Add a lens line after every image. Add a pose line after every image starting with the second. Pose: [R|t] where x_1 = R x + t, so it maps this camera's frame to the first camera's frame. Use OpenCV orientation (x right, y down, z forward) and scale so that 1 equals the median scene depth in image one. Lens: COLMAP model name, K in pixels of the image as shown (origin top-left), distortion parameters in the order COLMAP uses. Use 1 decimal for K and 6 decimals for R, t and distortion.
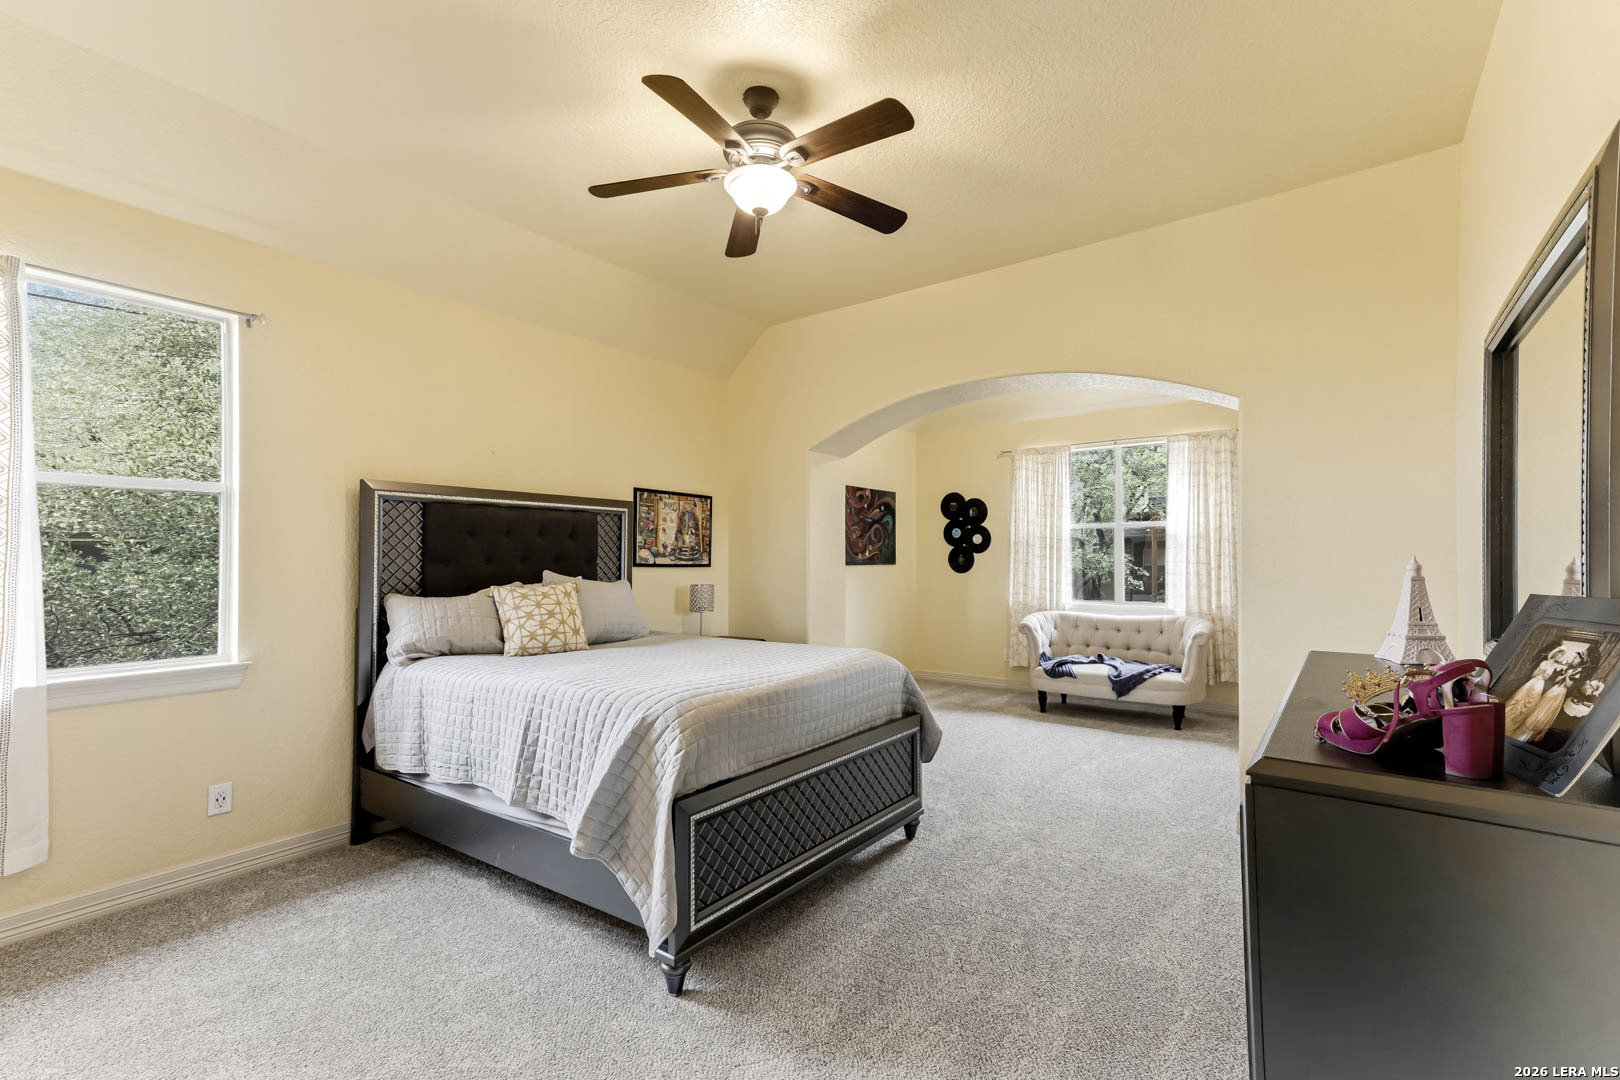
lens RADIAL K [[712.2, 0, 810.8], [0, 712.2, 552.7], [0, 0, 1]] dist [0.034852, -0.000813]
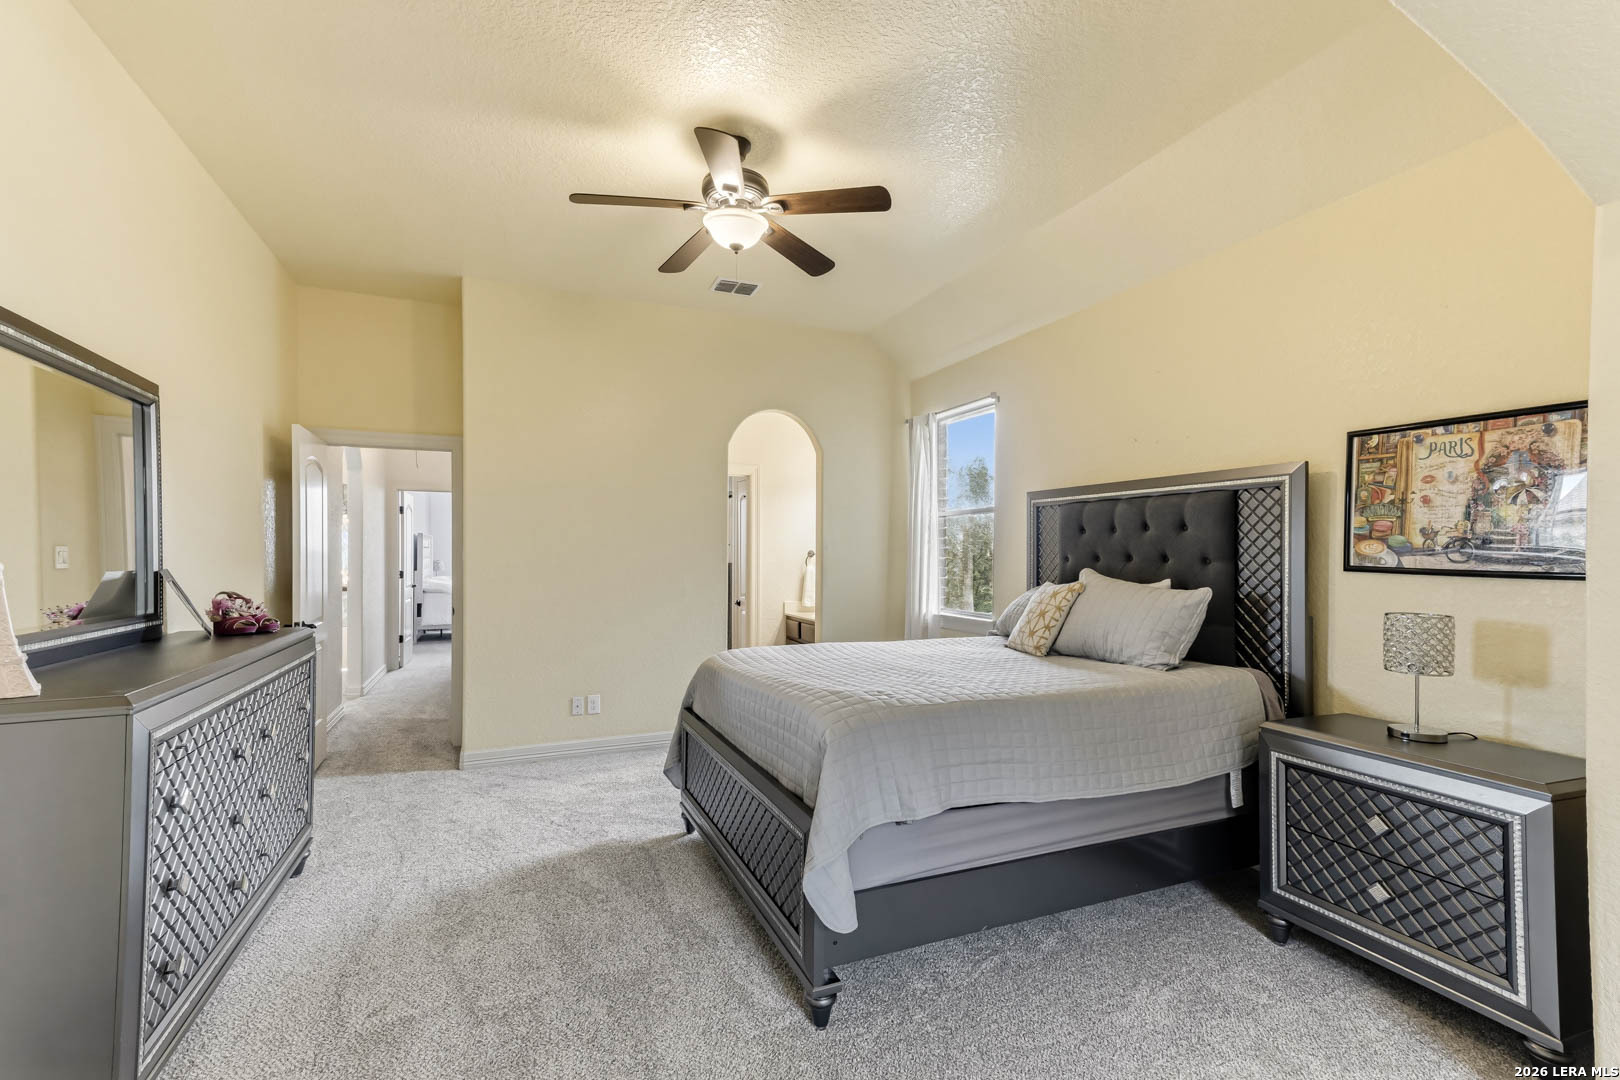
lens RADIAL K [[712.2, 0, 808.7], [0, 712.2, 545.3], [0, 0, 1]] dist [0.034852, -0.000813]
pose [[-0.503375, -0.002955, -0.864063, 0.454860], [0.010006, 0.999907, -0.009249, -0.000073], [0.864010, -0.013302, -0.503299, 0.889266]]
